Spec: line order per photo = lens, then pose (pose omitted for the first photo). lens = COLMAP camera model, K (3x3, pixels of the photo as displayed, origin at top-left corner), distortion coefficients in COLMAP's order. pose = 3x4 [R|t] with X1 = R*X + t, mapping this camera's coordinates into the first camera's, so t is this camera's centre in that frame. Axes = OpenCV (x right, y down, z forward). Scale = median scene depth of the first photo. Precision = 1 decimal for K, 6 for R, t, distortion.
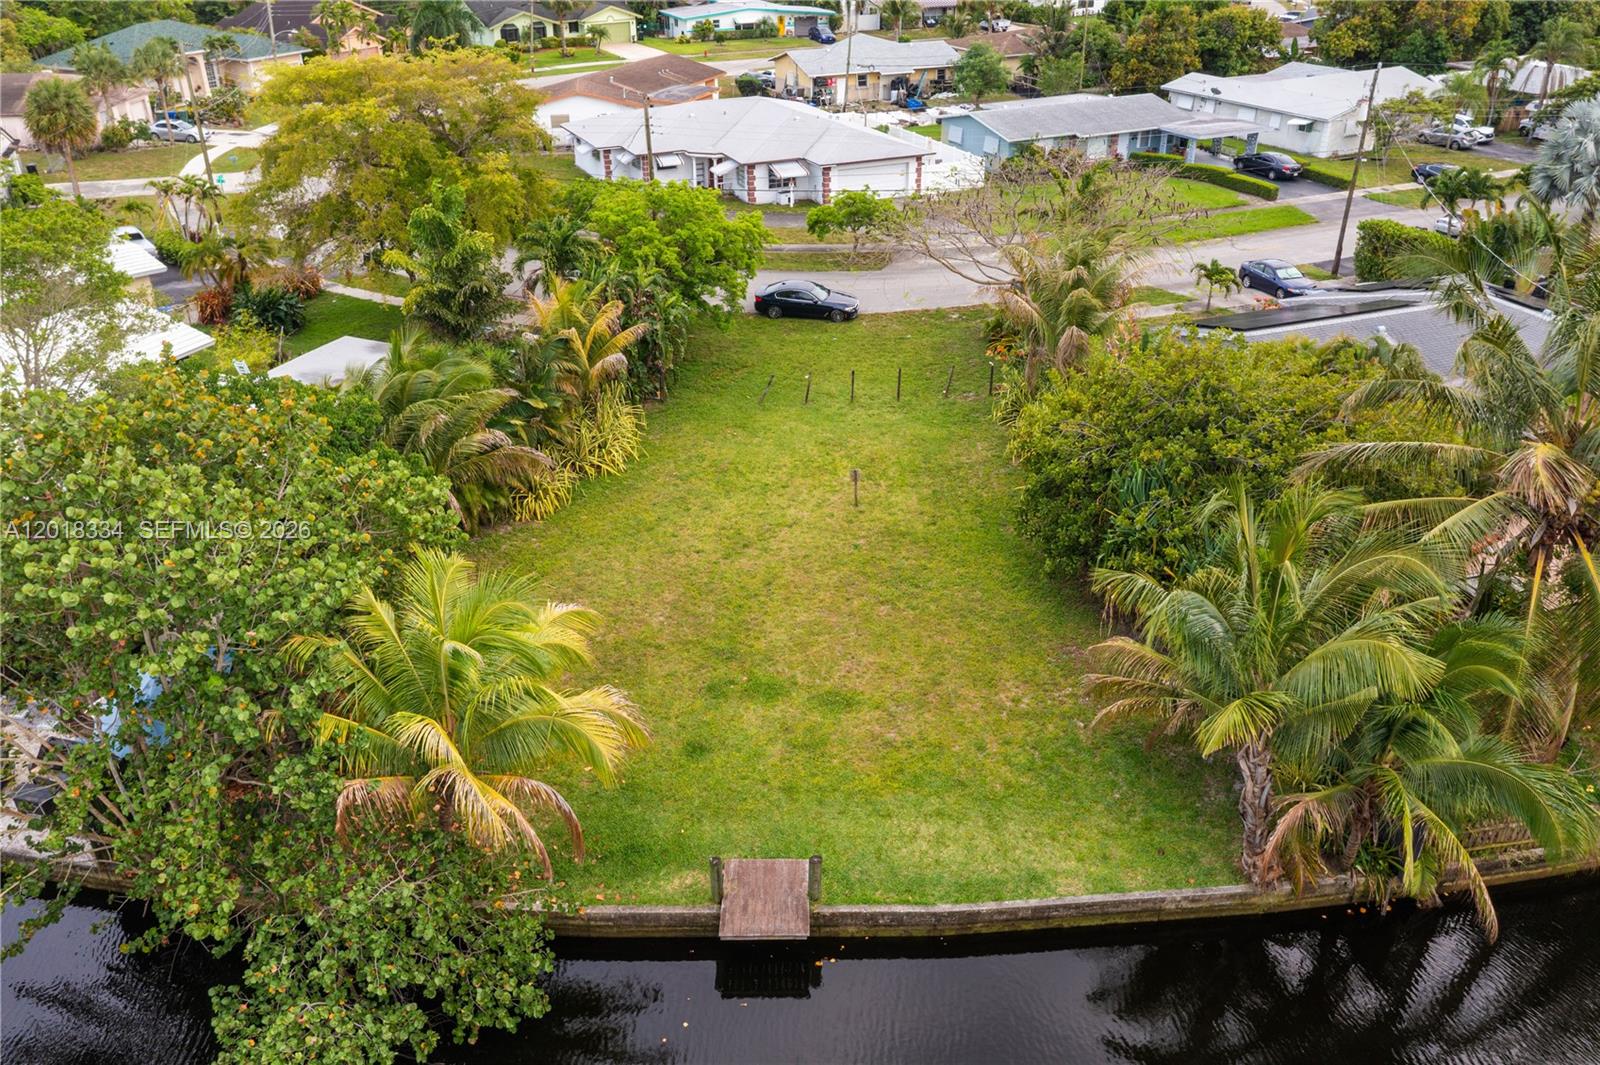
lens RADIAL K [[1260.1, 0, 800.0], [0, 1260.1, 532.5], [0, 0, 1]] dist [-0.020235, 0.002928]
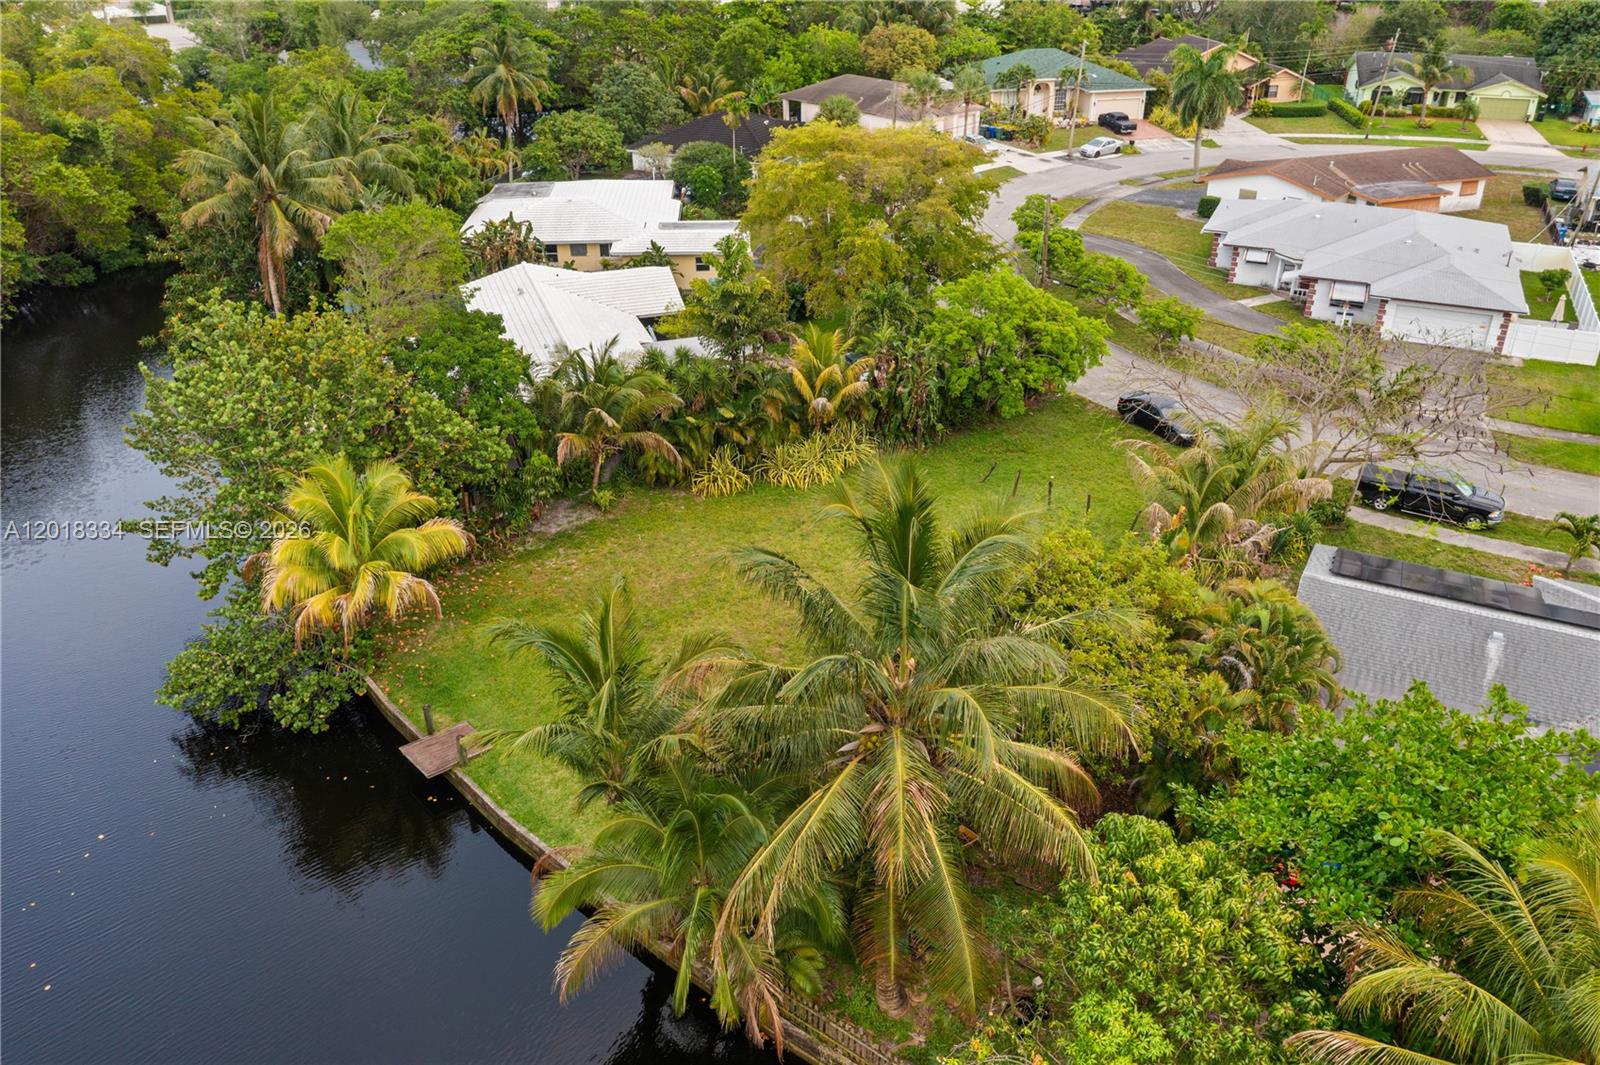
lens RADIAL K [[1260.1, 0, 800.0], [0, 1260.1, 532.5], [0, 0, 1]] dist [-0.020235, 0.002928]
pose [[0.671174, 0.353452, -0.651611, 0.926570], [-0.352700, 0.925404, 0.138675, -0.244326], [0.652018, 0.136749, 0.745769, 0.098874]]
